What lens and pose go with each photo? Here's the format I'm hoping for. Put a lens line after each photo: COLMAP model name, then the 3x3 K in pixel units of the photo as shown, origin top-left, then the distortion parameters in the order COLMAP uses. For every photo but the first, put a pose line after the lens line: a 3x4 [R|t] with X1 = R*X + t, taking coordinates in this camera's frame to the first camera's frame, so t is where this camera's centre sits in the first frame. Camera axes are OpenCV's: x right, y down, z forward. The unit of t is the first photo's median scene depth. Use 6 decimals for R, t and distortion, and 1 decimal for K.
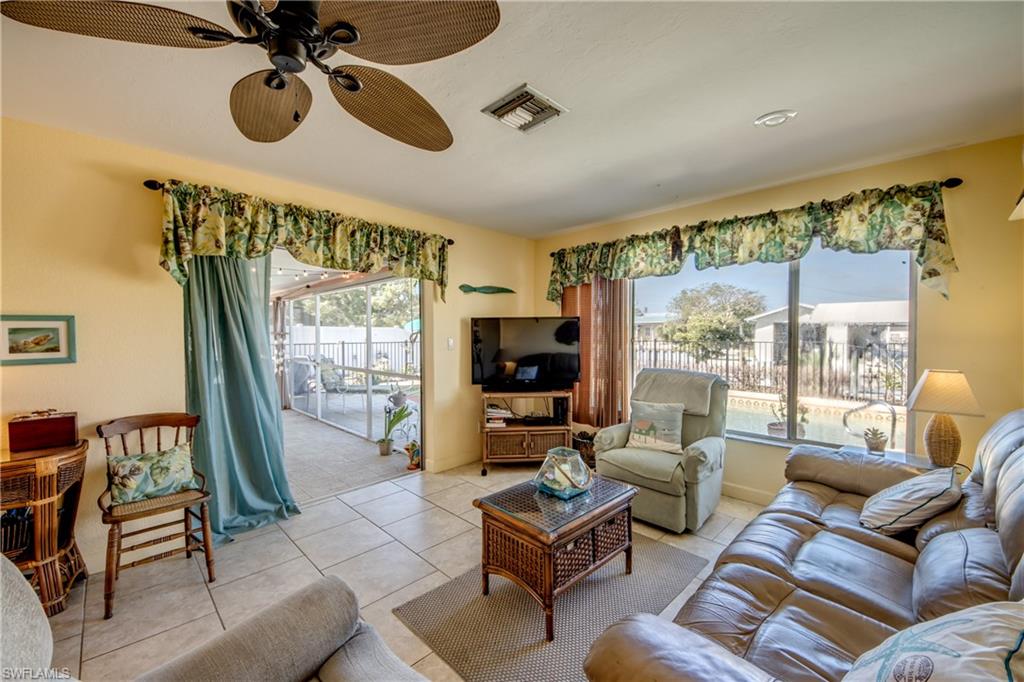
lens RADIAL K [[384.6, 0, 529.4], [0, 384.6, 341.8], [0, 0, 1]] dist [0.002820, -0.009366]
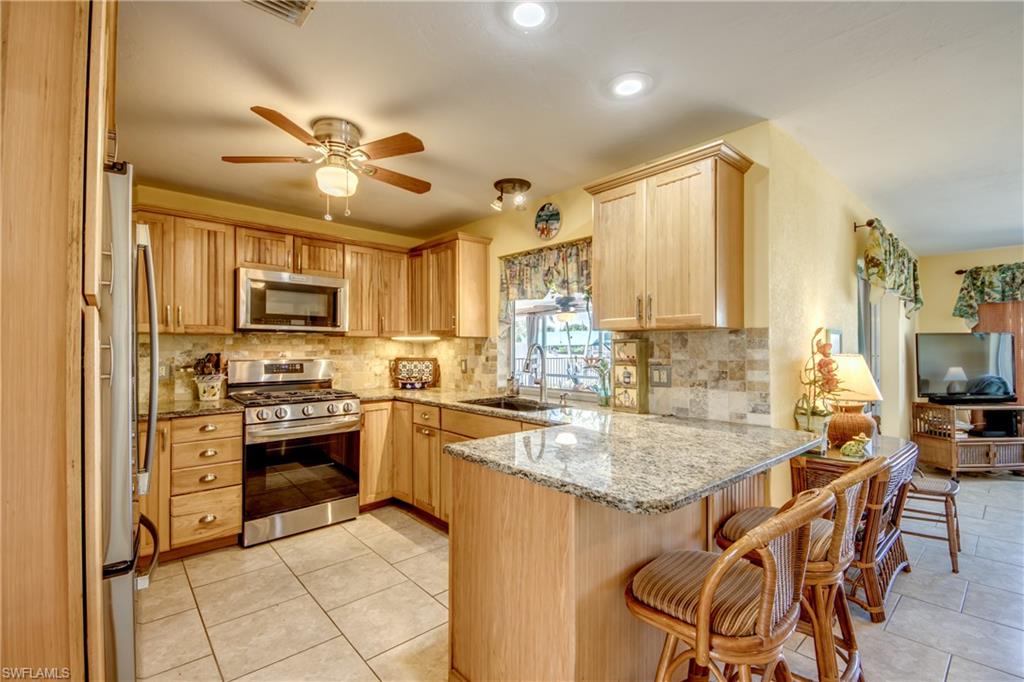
lens RADIAL K [[459.7, 0, 511.1], [0, 459.7, 343.0], [0, 0, 1]] dist [-0.009933, -0.004860]
pose [[0.996762, 0.003546, -0.080324, -1.442719], [-0.006509, 0.999307, -0.036662, 0.020908], [0.080138, 0.037066, 0.996094, -0.408561]]
